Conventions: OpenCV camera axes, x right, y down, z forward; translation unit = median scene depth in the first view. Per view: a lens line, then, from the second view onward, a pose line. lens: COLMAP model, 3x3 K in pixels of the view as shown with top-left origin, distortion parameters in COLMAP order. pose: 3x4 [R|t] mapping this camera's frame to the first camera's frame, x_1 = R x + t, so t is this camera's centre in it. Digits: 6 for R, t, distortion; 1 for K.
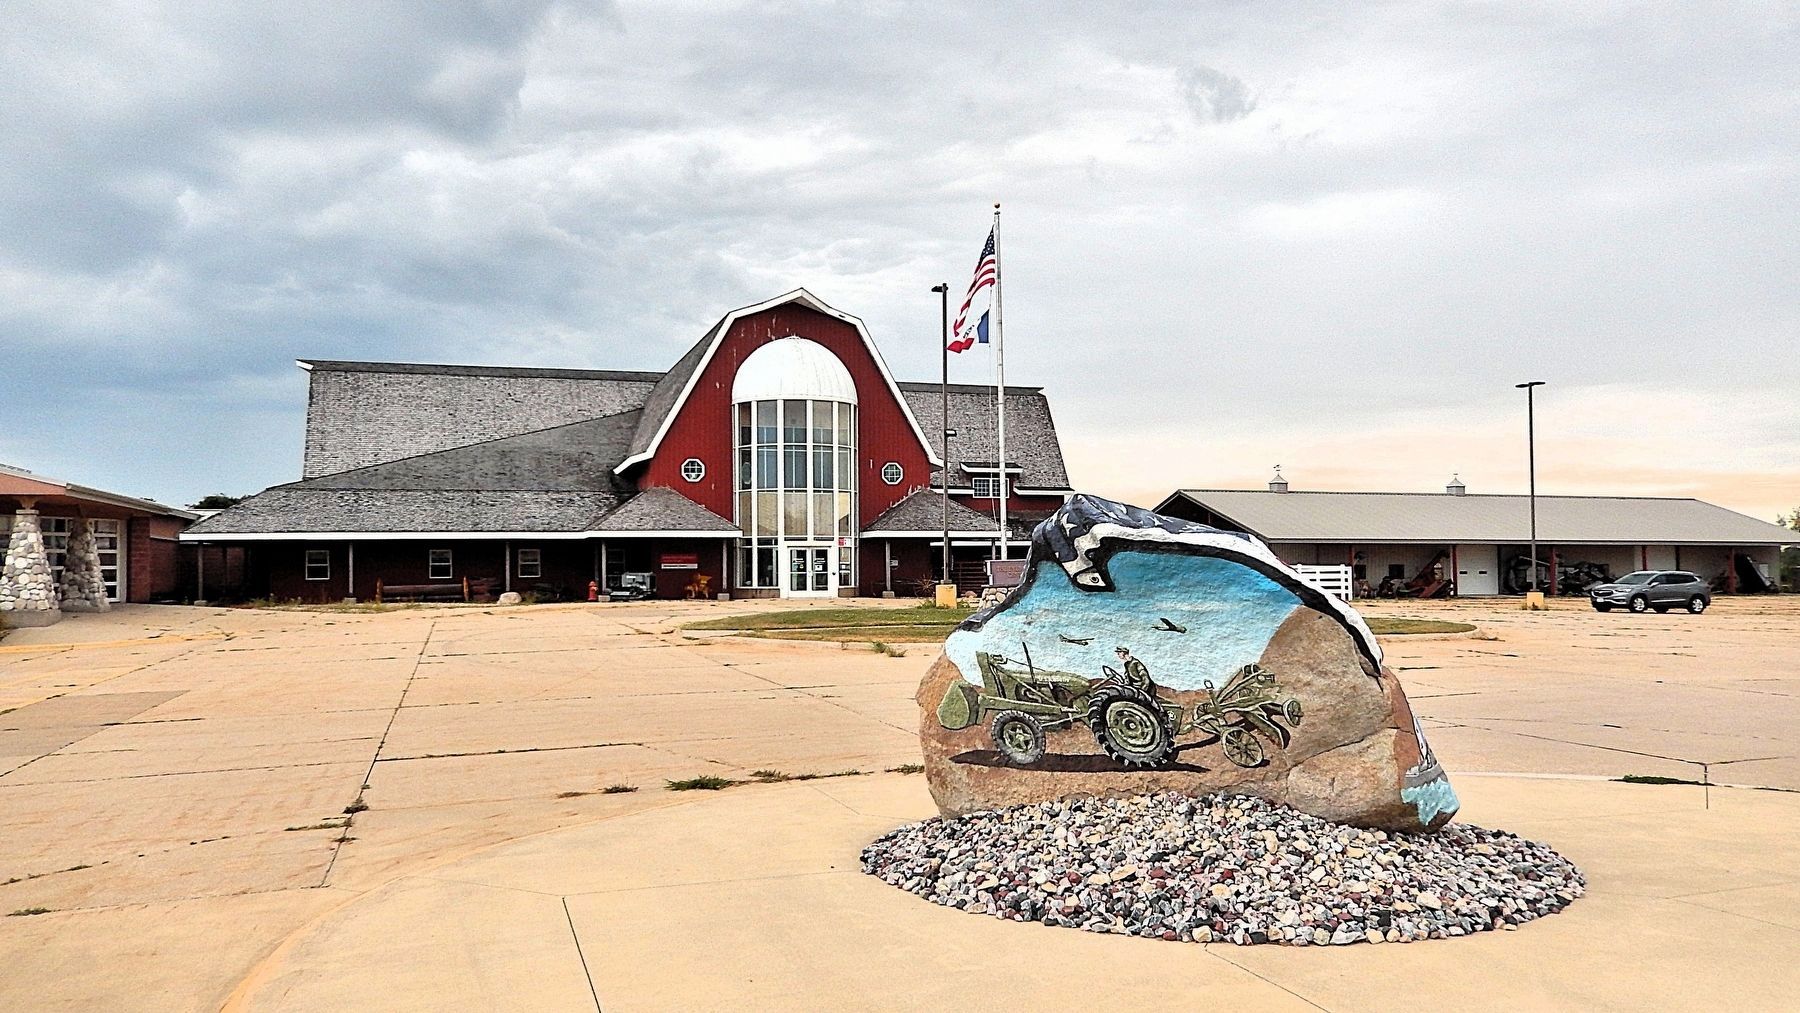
lens RADIAL K [[1291.3, 0, 899.9], [0, 1291.3, 505.7], [0, 0, 1]] dist [-0.086230, -0.000455]
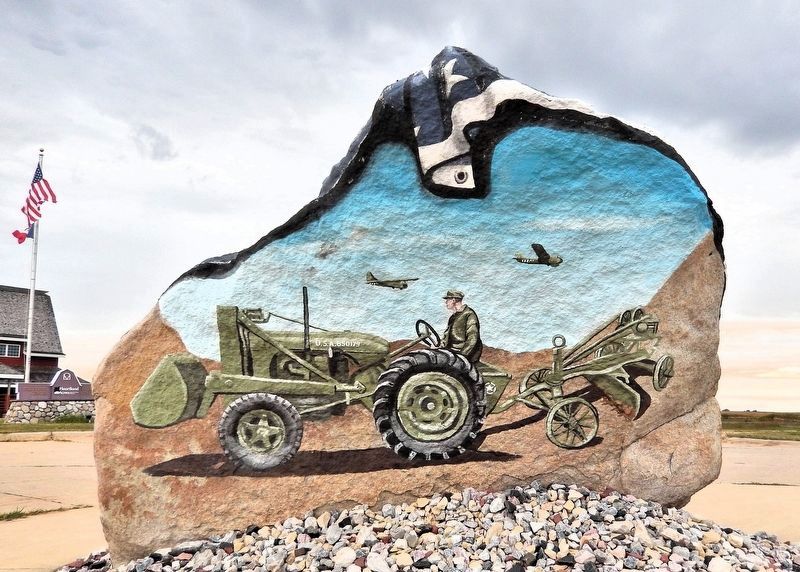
lens RADIAL K [[639.4, 0, 398.0], [0, 639.4, 345.7], [0, 0, 1]] dist [-0.016957, -0.002505]
pose [[0.795159, 0.072382, 0.602065, -0.074751], [-0.036238, 0.996748, -0.071973, 0.166658], [-0.605317, 0.035412, 0.795196, 0.712841]]
